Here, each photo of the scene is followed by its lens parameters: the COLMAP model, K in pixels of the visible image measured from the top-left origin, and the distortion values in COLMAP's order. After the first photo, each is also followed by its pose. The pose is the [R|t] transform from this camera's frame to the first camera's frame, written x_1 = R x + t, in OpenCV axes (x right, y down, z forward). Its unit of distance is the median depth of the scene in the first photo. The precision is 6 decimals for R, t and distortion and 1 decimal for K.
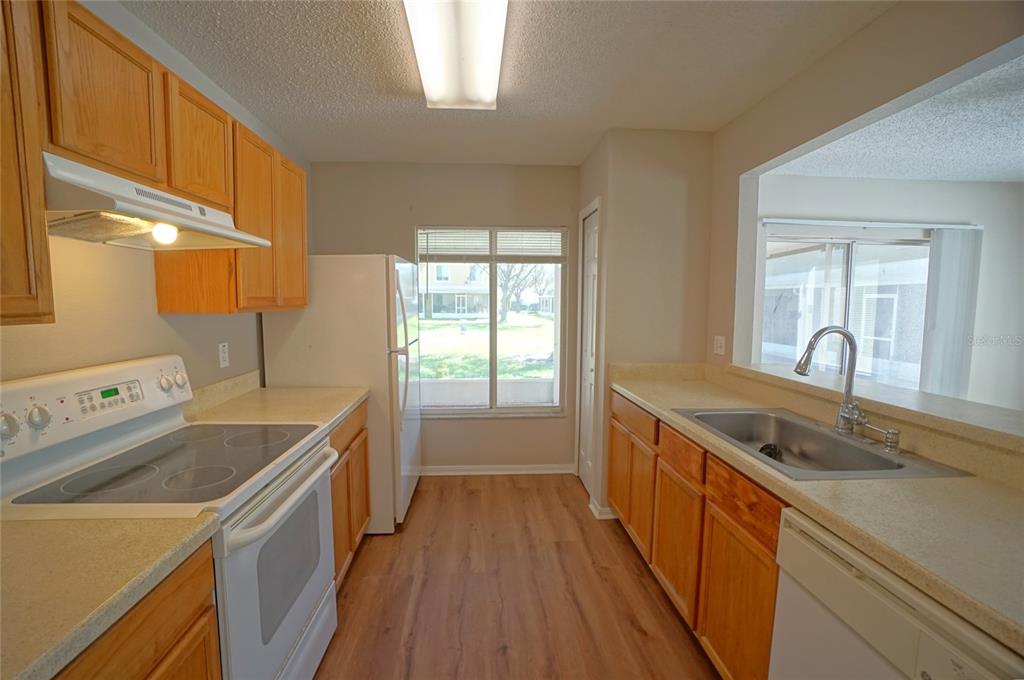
lens RADIAL K [[451.4, 0, 496.7], [0, 451.4, 334.7], [0, 0, 1]] dist [-0.063599, 0.022529]
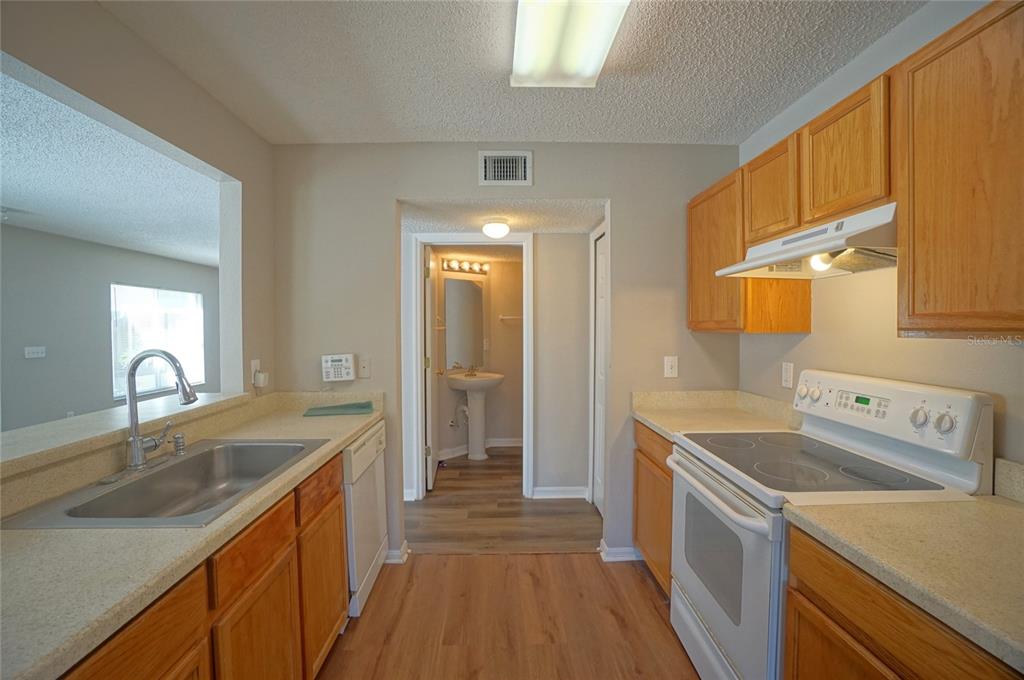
lens RADIAL K [[451.4, 0, 496.7], [0, 451.4, 334.7], [0, 0, 1]] dist [-0.063599, 0.022529]
pose [[-0.999262, 0.000565, 0.038402, 0.035971], [0.004128, 0.995679, 0.092768, -0.148127], [-0.038184, 0.092858, -0.994947, 2.127390]]
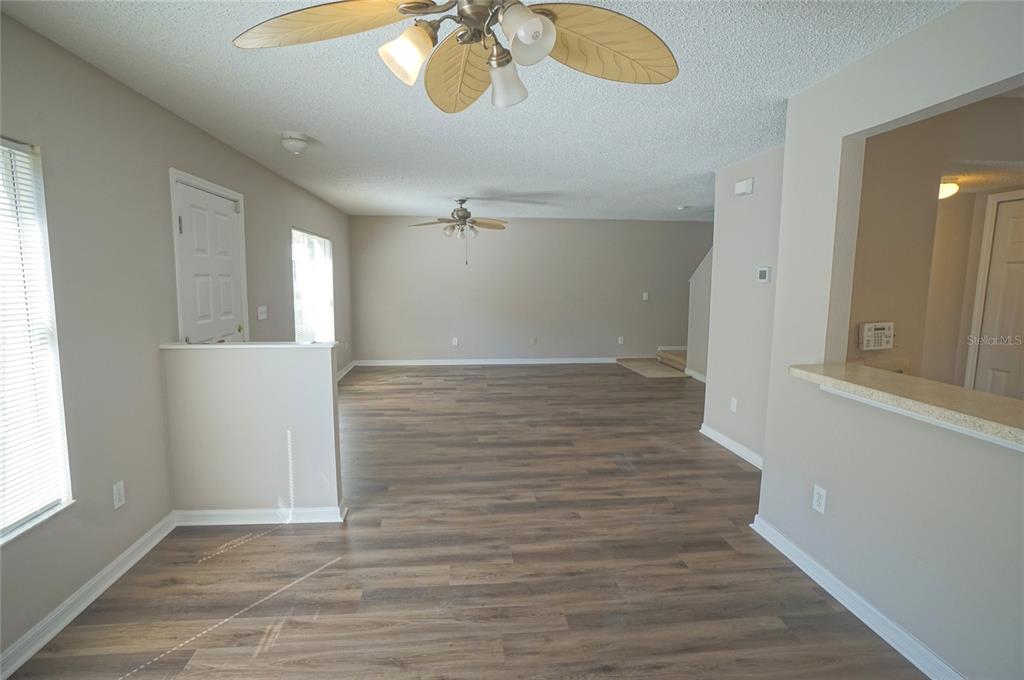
lens RADIAL K [[523.5, 0, 512.0], [0, 523.5, 340.0], [0, 0, 1]] dist [0.000292, -0.000127]
pose [[-0.998028, -0.000184, -0.062770, 2.288668], [-0.012229, 0.981407, 0.191550, -0.209876], [0.061567, 0.191940, -0.979474, 2.285054]]
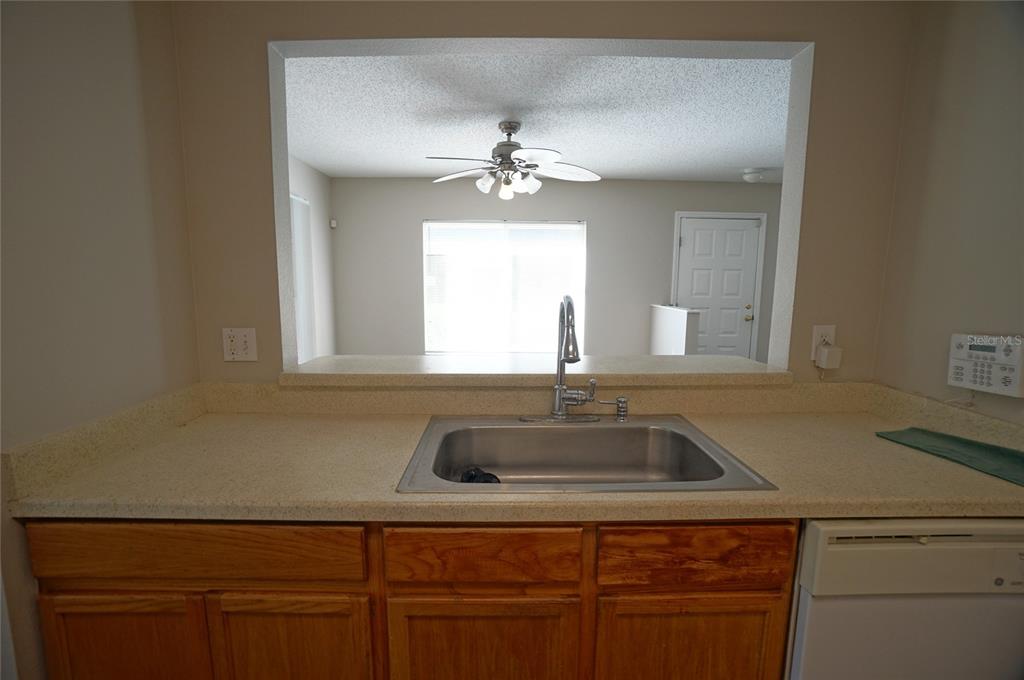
lens RADIAL K [[451.4, 0, 496.7], [0, 451.4, 334.7], [0, 0, 1]] dist [-0.063599, 0.022529]
pose [[0.031425, -0.133176, 0.990594, -0.078868], [0.070164, 0.988933, 0.130727, -0.075105], [-0.997040, 0.065396, 0.040421, 1.250578]]
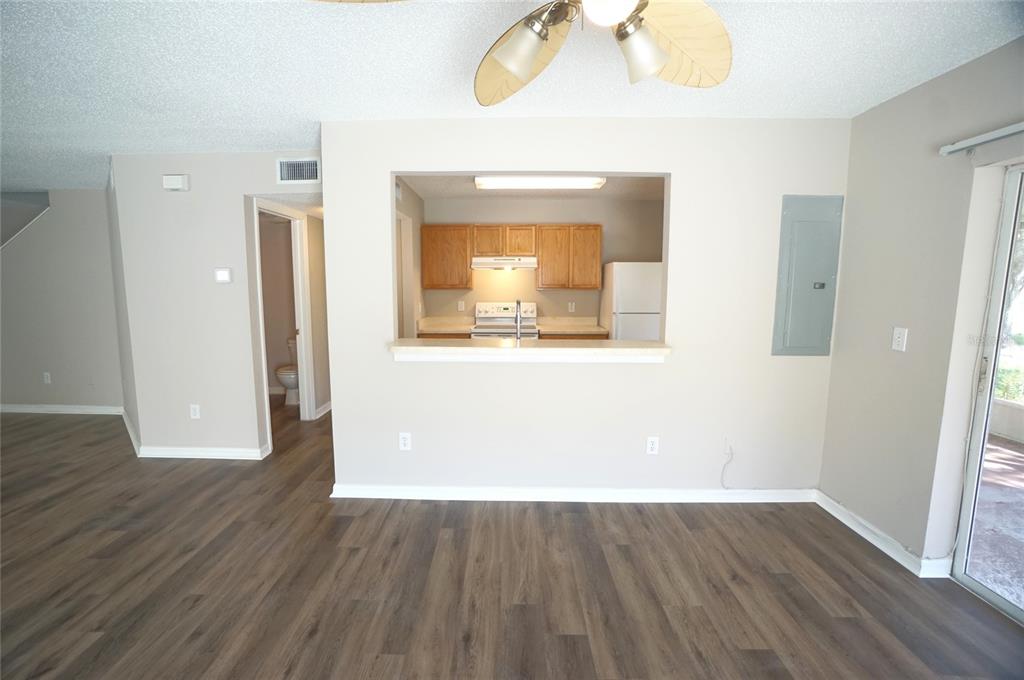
lens RADIAL K [[451.4, 0, 496.7], [0, 451.4, 334.7], [0, 0, 1]] dist [-0.063599, 0.022529]
pose [[-0.068306, 0.107881, -0.991814, 3.120866], [-0.074799, 0.990785, 0.112921, -0.087526], [0.994856, 0.081900, -0.059607, 1.153582]]
